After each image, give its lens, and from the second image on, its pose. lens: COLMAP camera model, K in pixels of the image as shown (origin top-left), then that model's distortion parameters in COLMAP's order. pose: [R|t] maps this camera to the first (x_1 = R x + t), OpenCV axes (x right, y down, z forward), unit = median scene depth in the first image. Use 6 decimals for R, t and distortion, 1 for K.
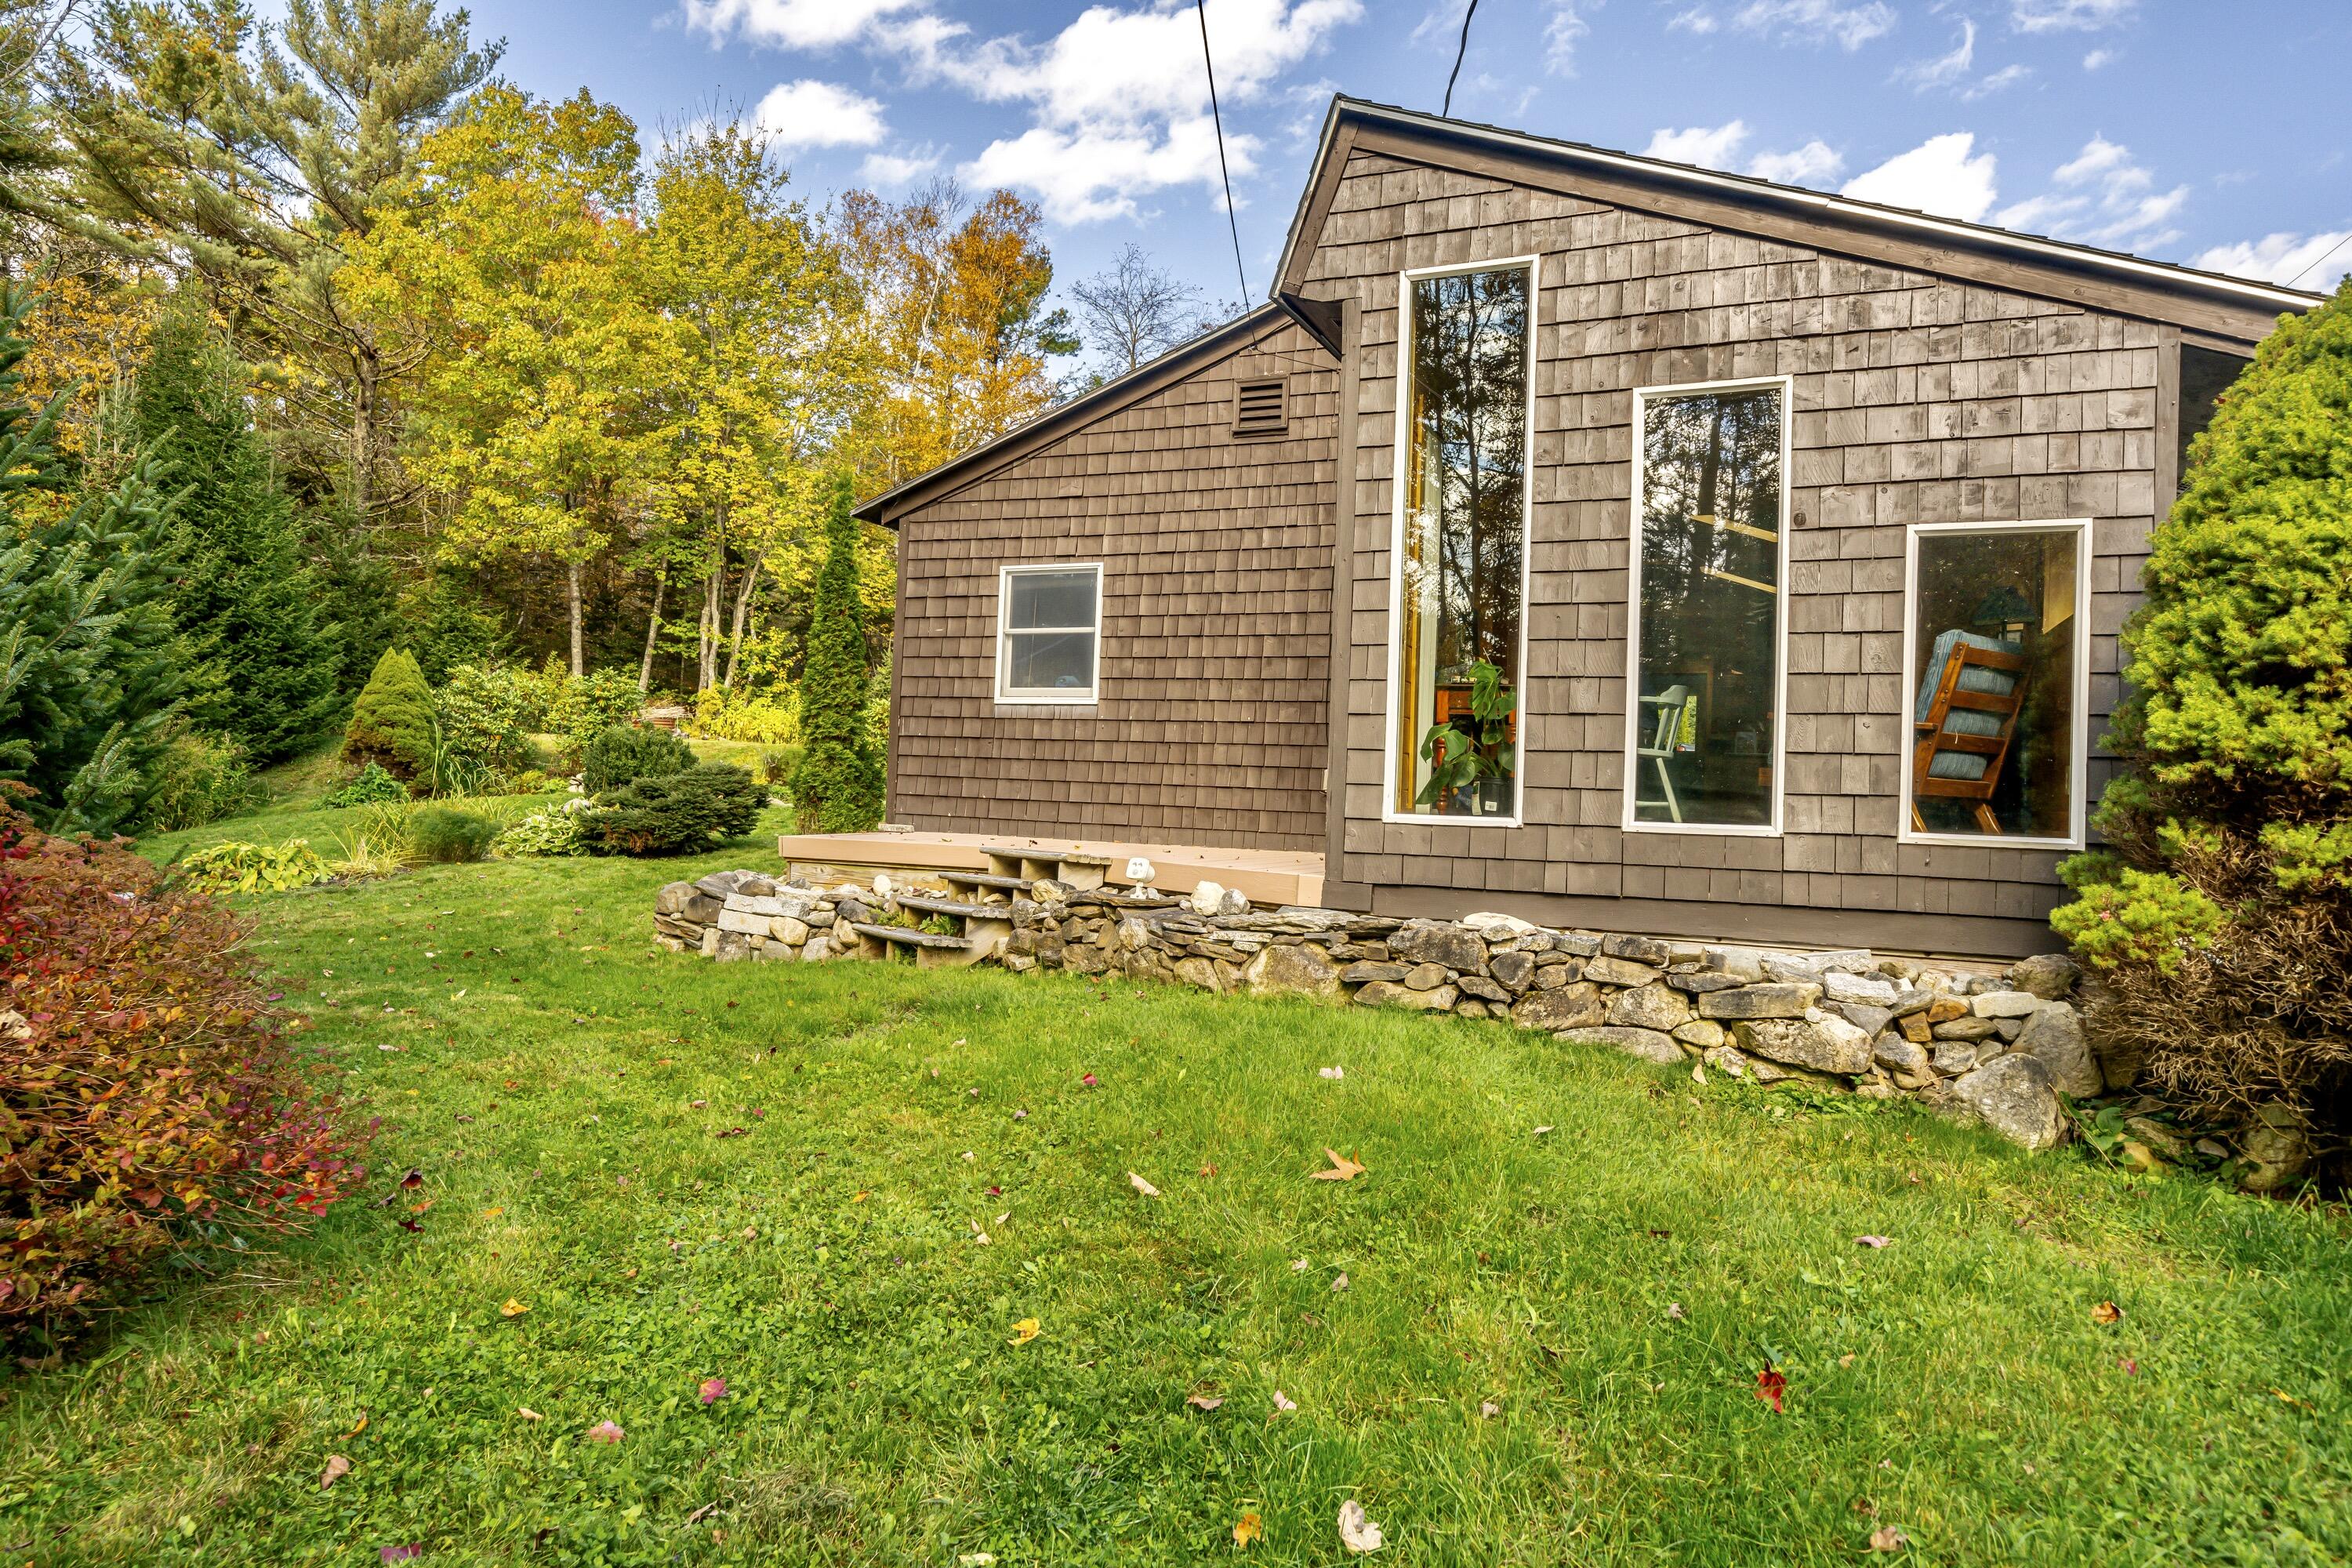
lens RADIAL K [[1426.0, 0, 1166.1], [0, 1426.0, 778.8], [0, 0, 1]] dist [0.006895, -0.005531]
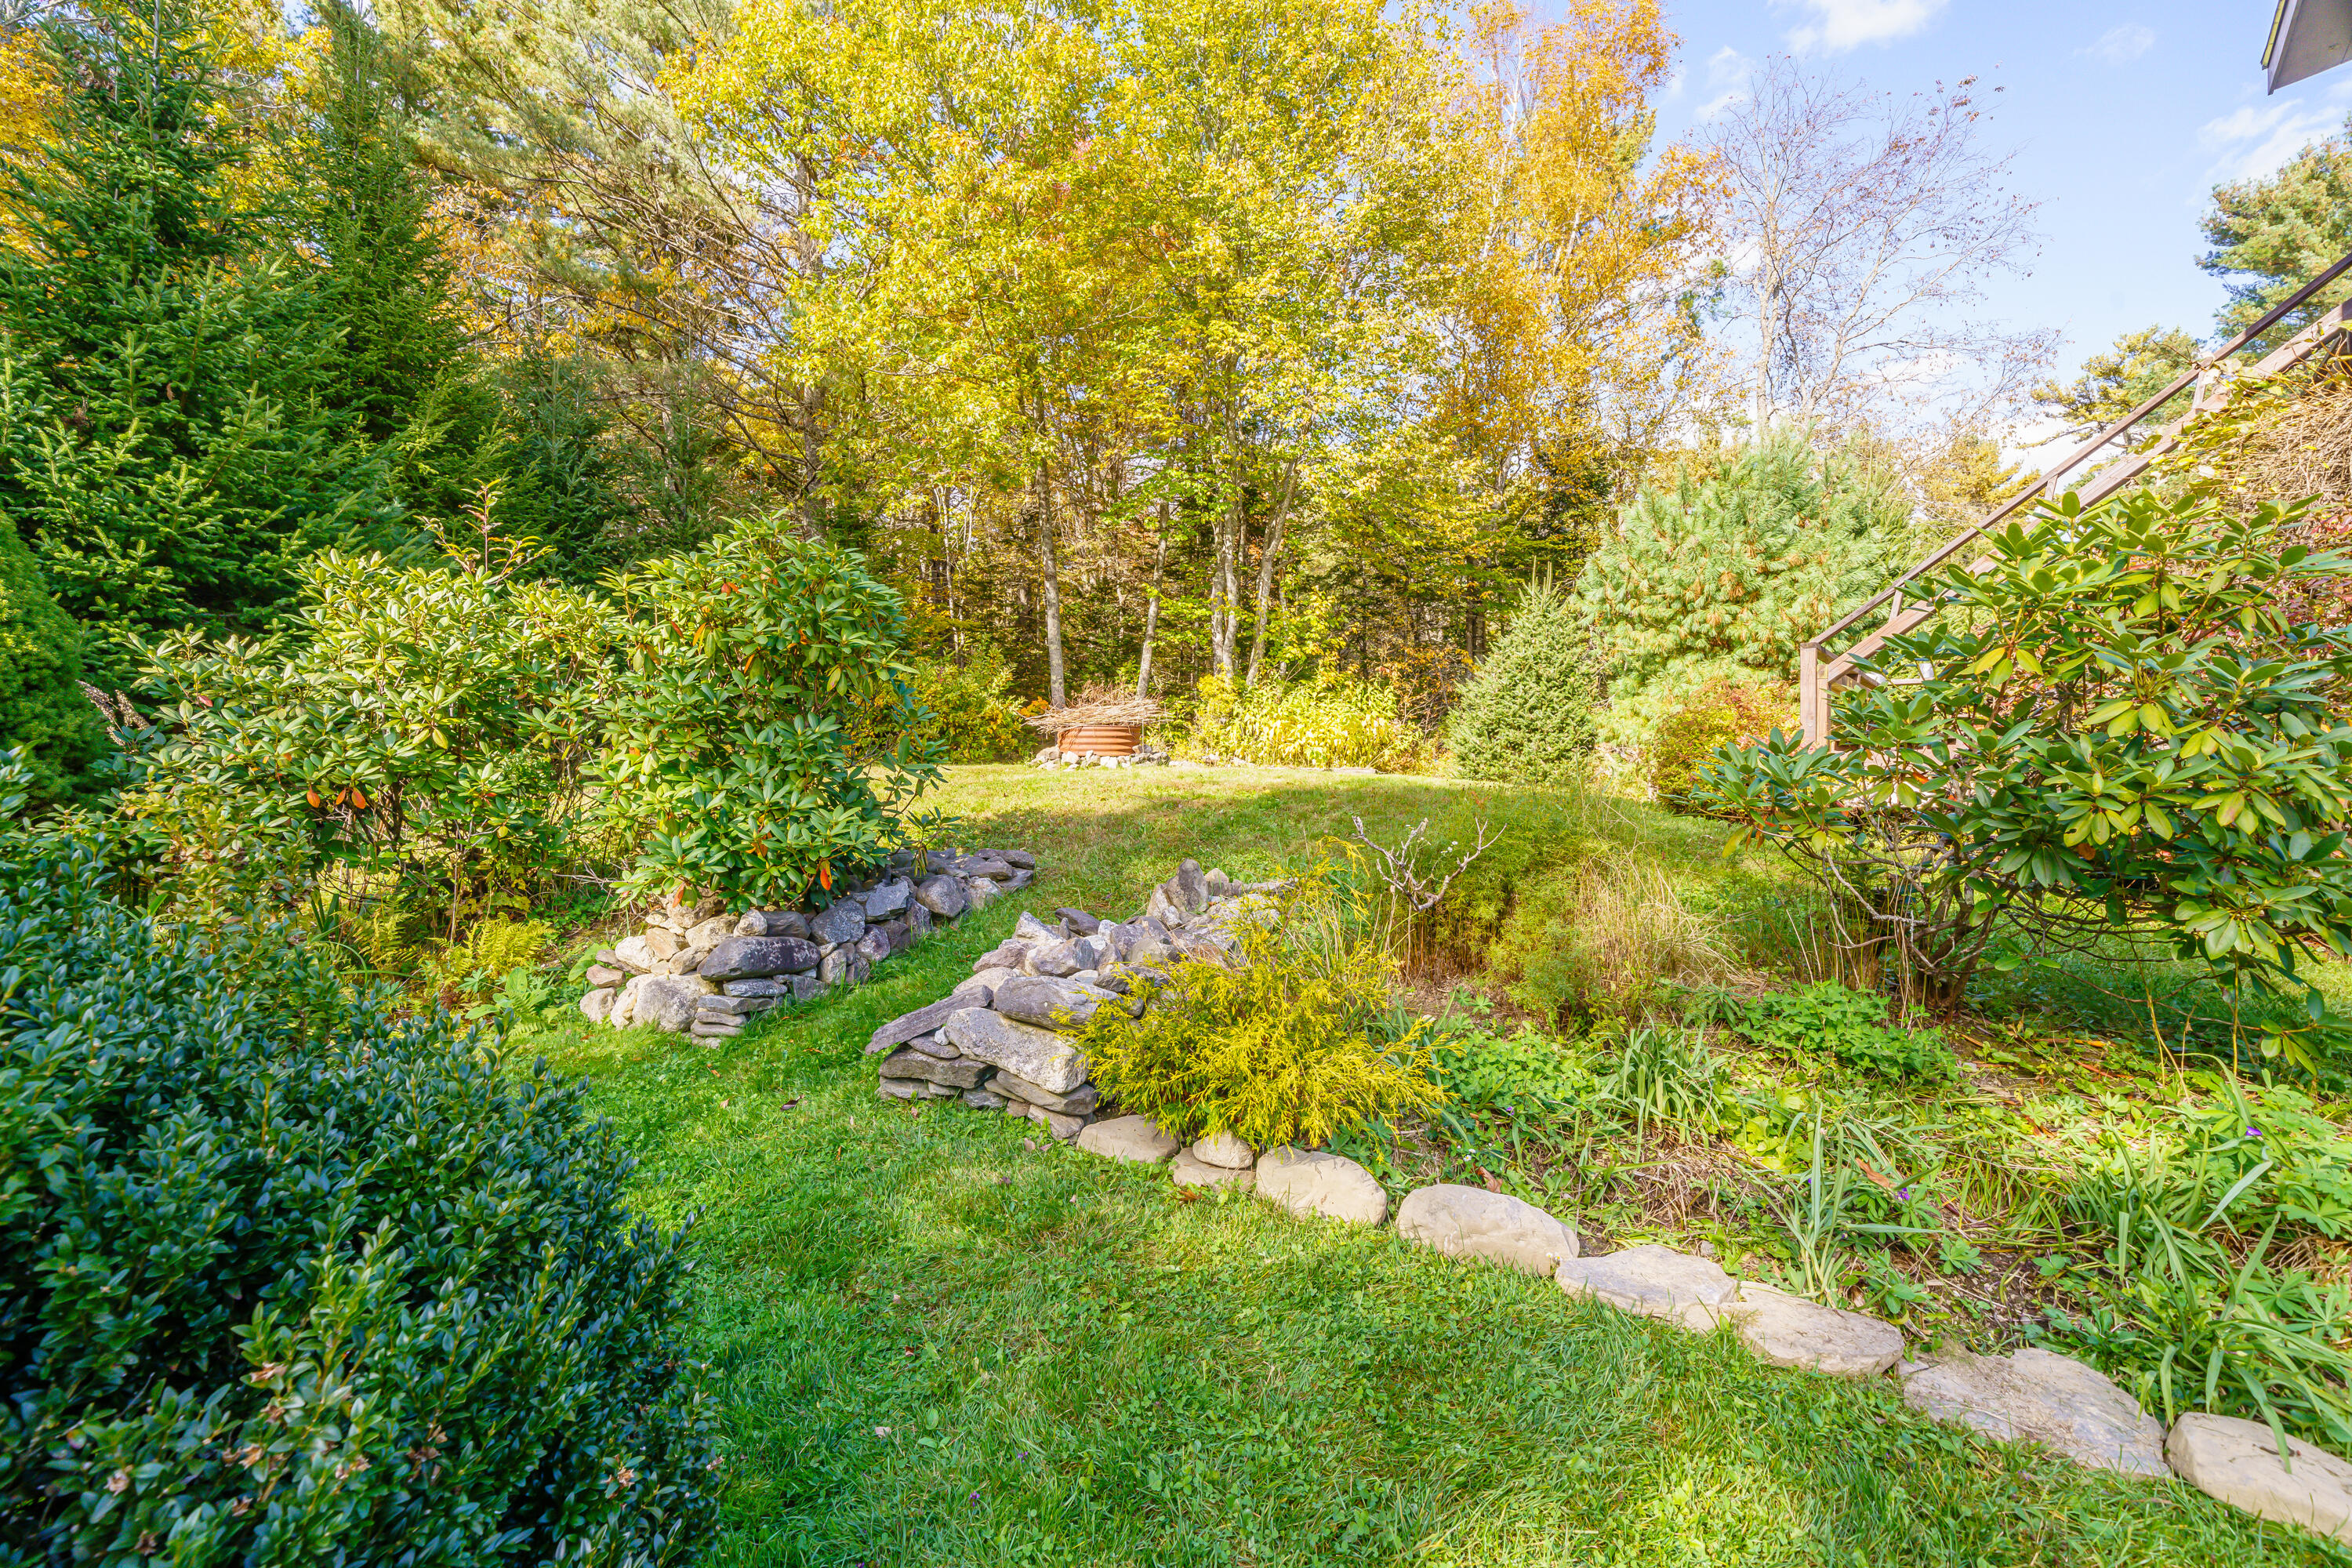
lens RADIAL K [[1036.7, 0, 1156.0], [0, 1036.7, 778.3], [0, 0, 1]] dist [0.004227, 0.000334]
pose [[0.920753, -0.028696, -0.389089, -0.255933], [0.027228, 0.999586, -0.009288, -0.025884], [0.389195, -0.002042, 0.921153, 0.854090]]
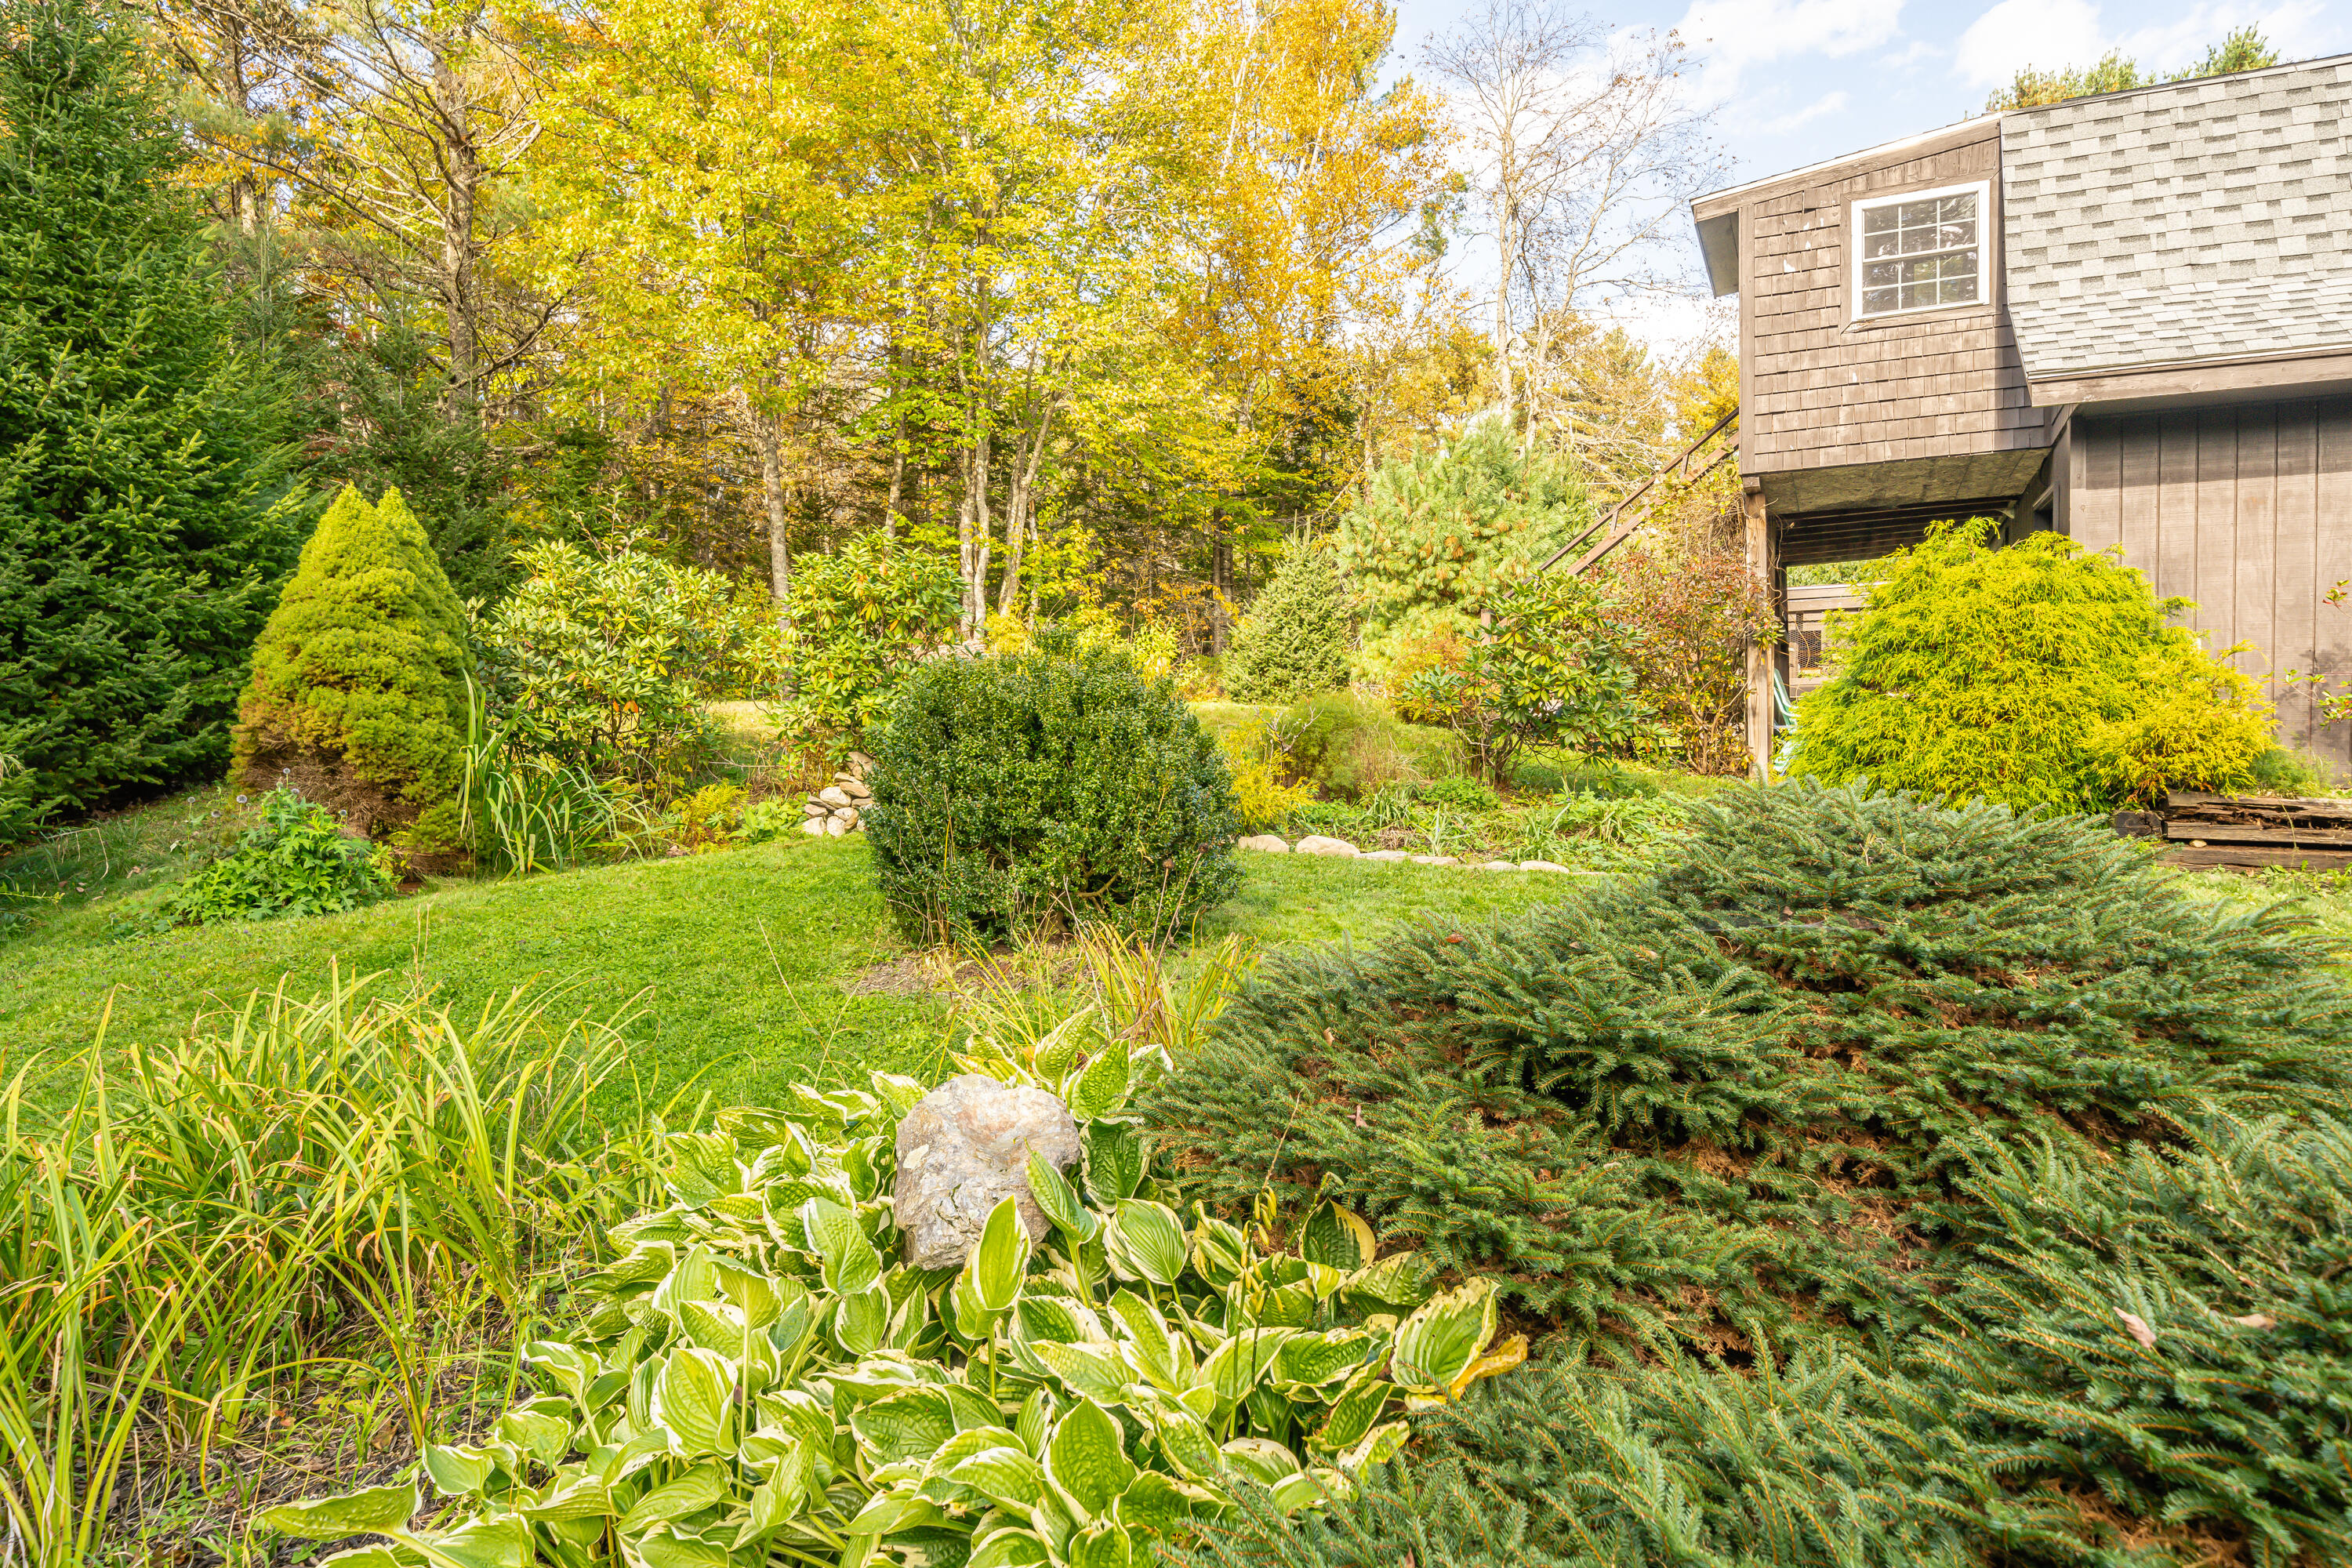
lens RADIAL K [[1426.0, 0, 1157.6], [0, 1426.0, 766.0], [0, 0, 1]] dist [0.006895, -0.005531]
pose [[0.991330, -0.038415, -0.125656, -0.263090], [0.041143, 0.998969, 0.019184, -0.013542], [0.124789, -0.024188, 0.991888, 0.601488]]
